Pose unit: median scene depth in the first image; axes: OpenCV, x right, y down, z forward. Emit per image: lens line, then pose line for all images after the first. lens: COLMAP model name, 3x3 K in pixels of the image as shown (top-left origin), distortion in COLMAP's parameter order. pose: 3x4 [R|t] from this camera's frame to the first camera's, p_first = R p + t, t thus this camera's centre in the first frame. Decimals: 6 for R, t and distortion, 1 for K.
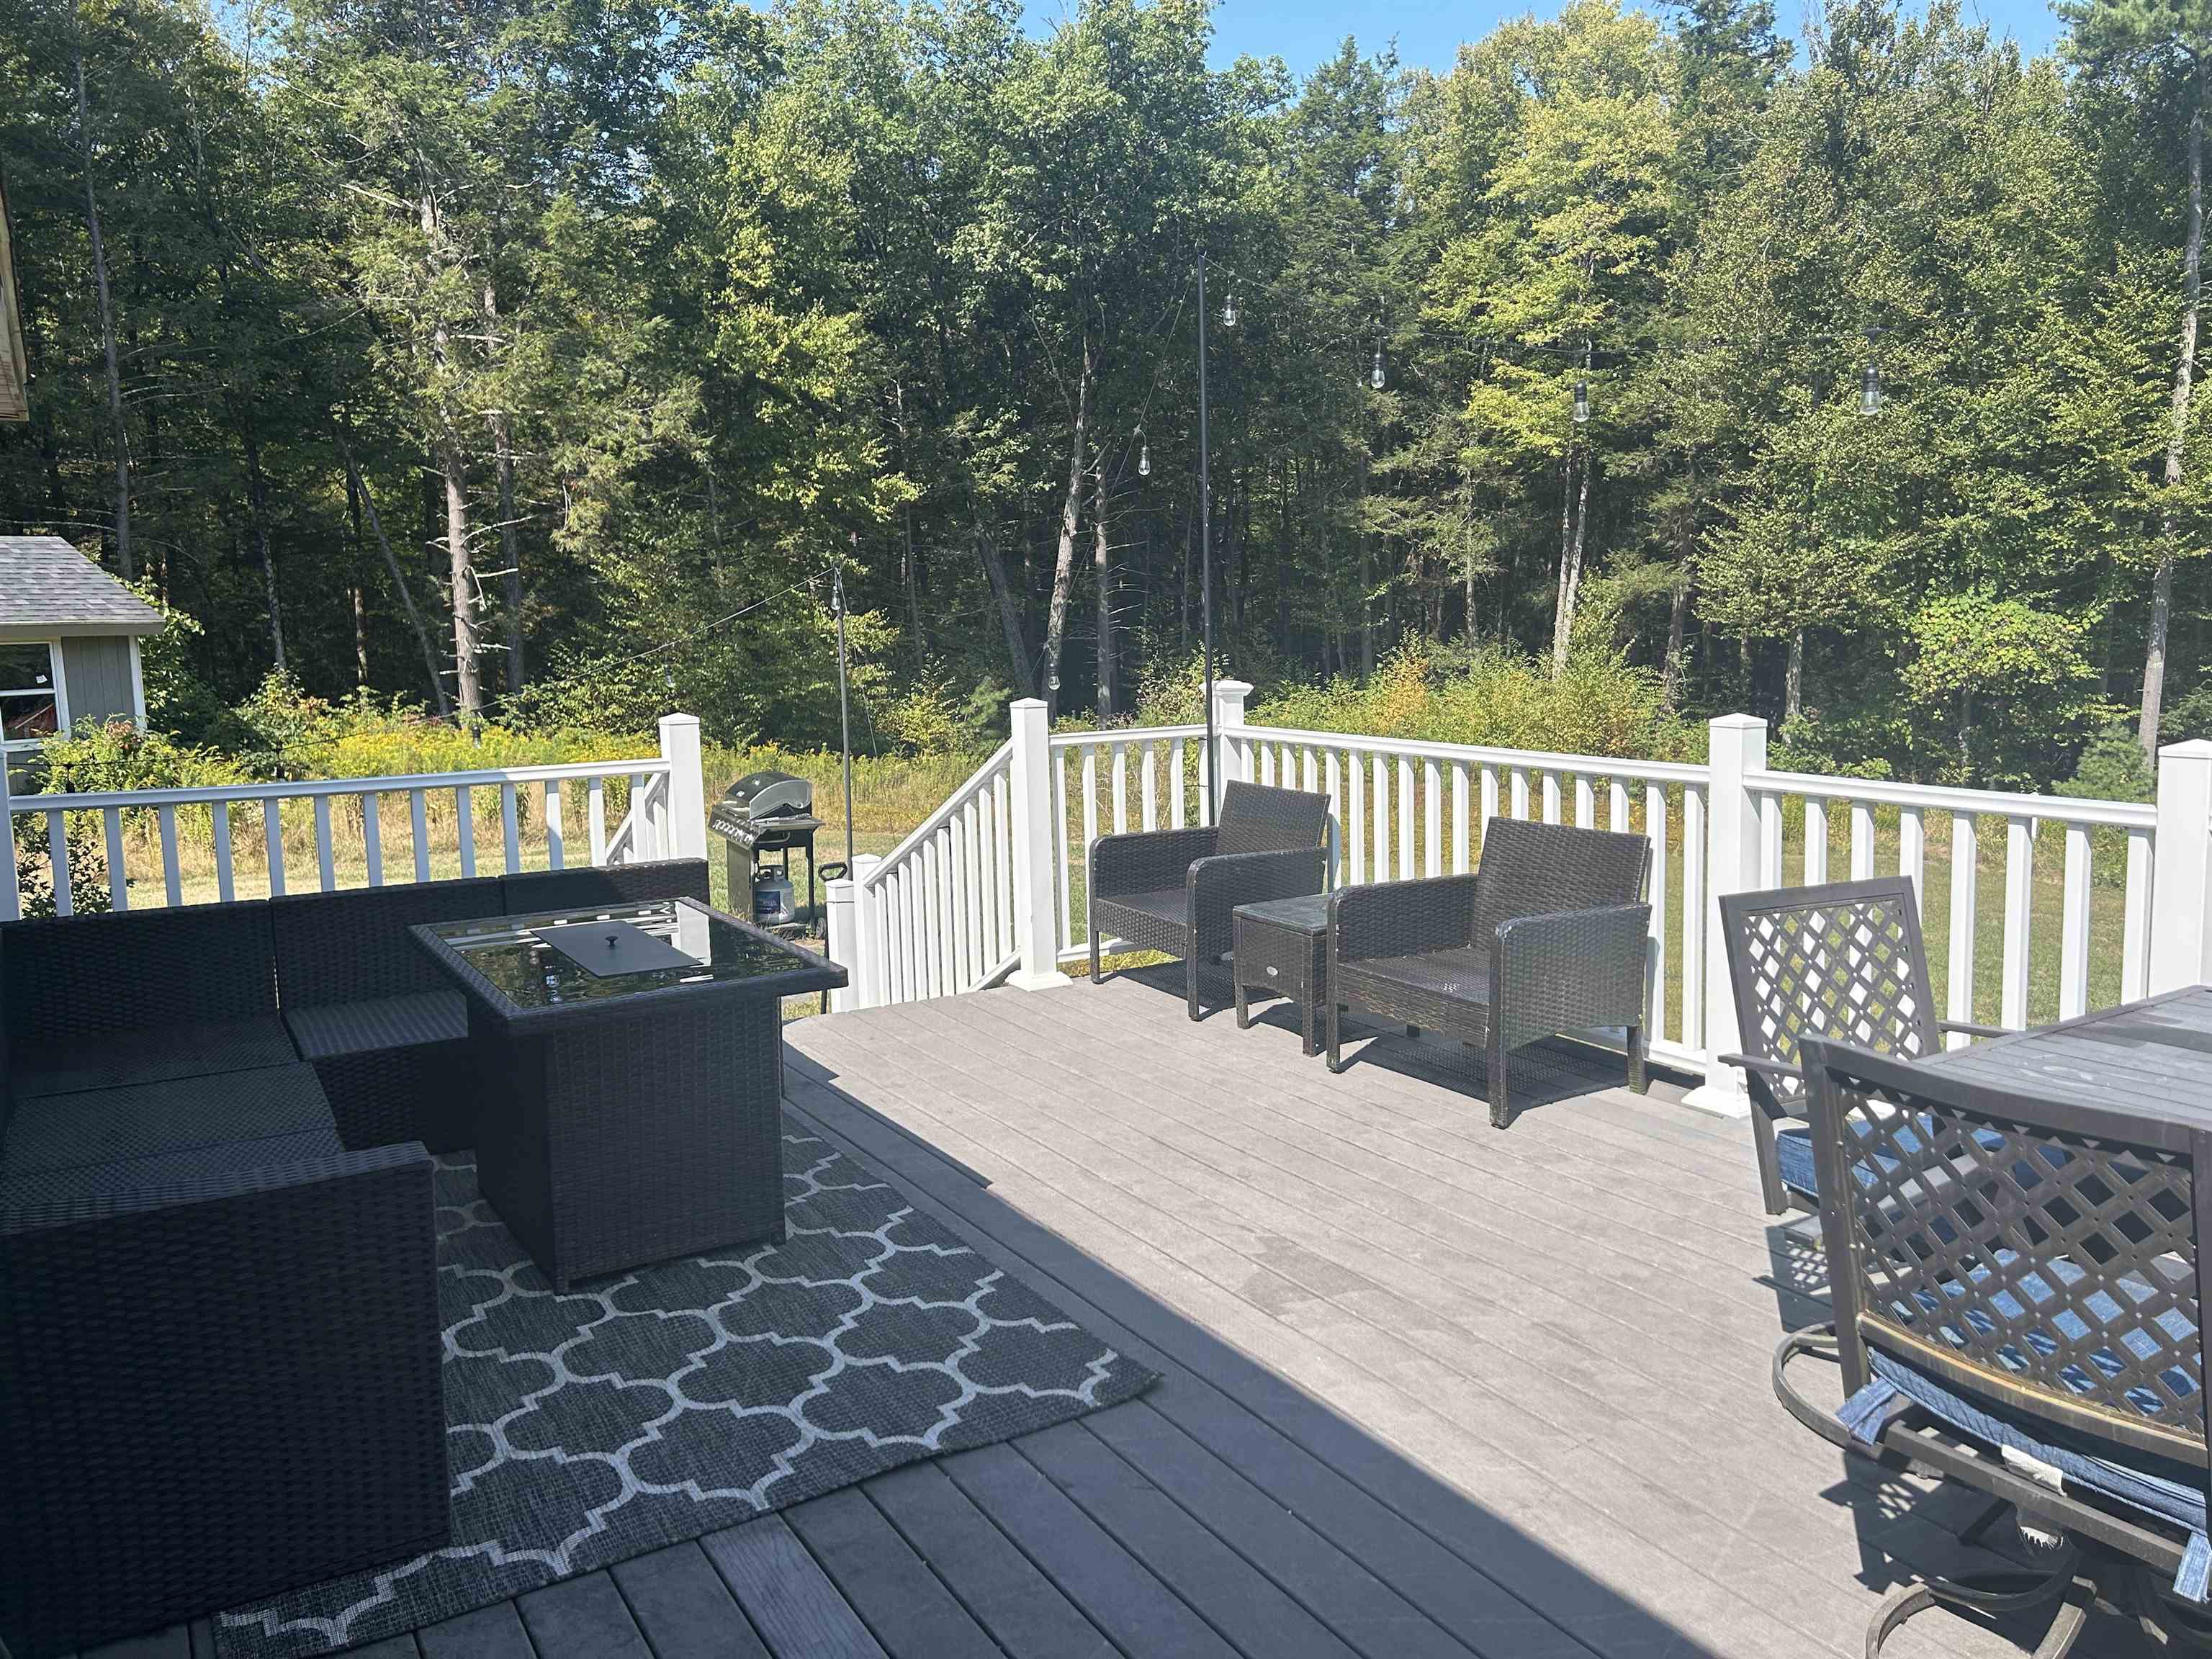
lens RADIAL K [[1656.8, 0, 1095.2], [0, 1656.8, 836.4], [0, 0, 1]] dist [0.047344, -0.048851]
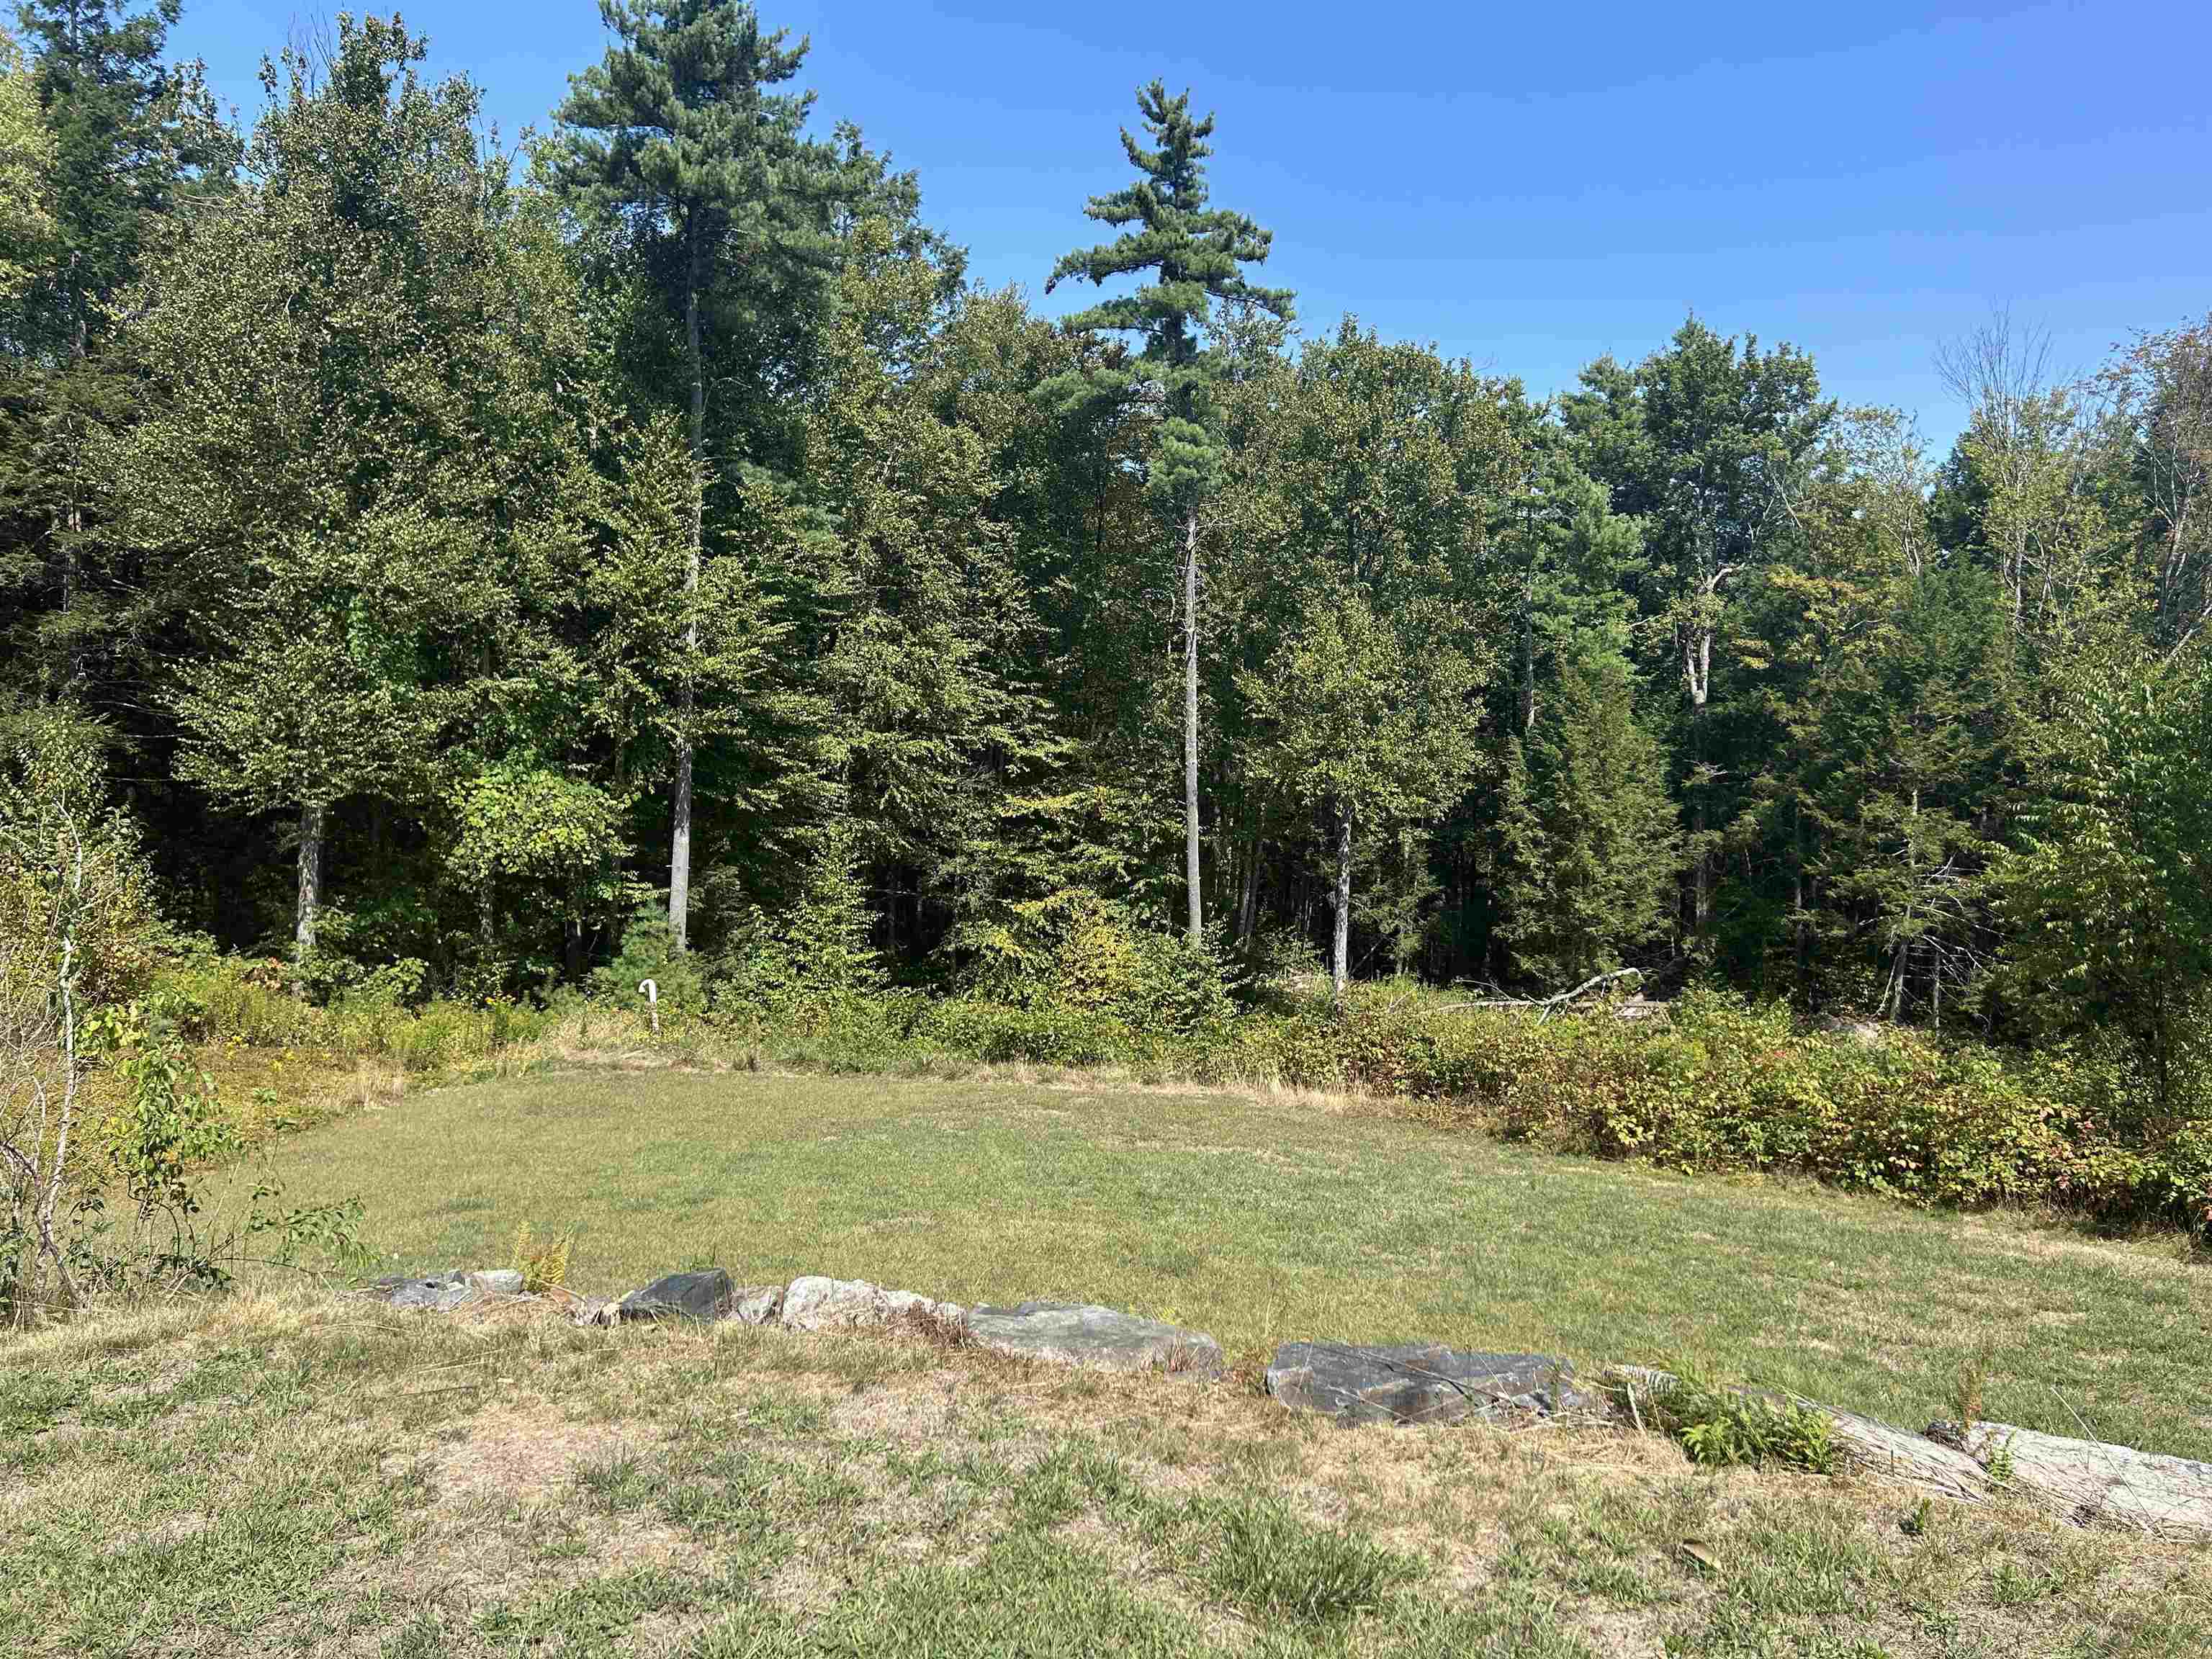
lens RADIAL K [[1656.8, 0, 1095.2], [0, 1656.8, 836.4], [0, 0, 1]] dist [0.047344, -0.048851]
pose [[0.499490, 0.000647, 0.866319, -0.074681], [0.109787, 0.991890, -0.064039, -0.019654], [-0.859335, 0.127097, 0.495368, 0.322816]]
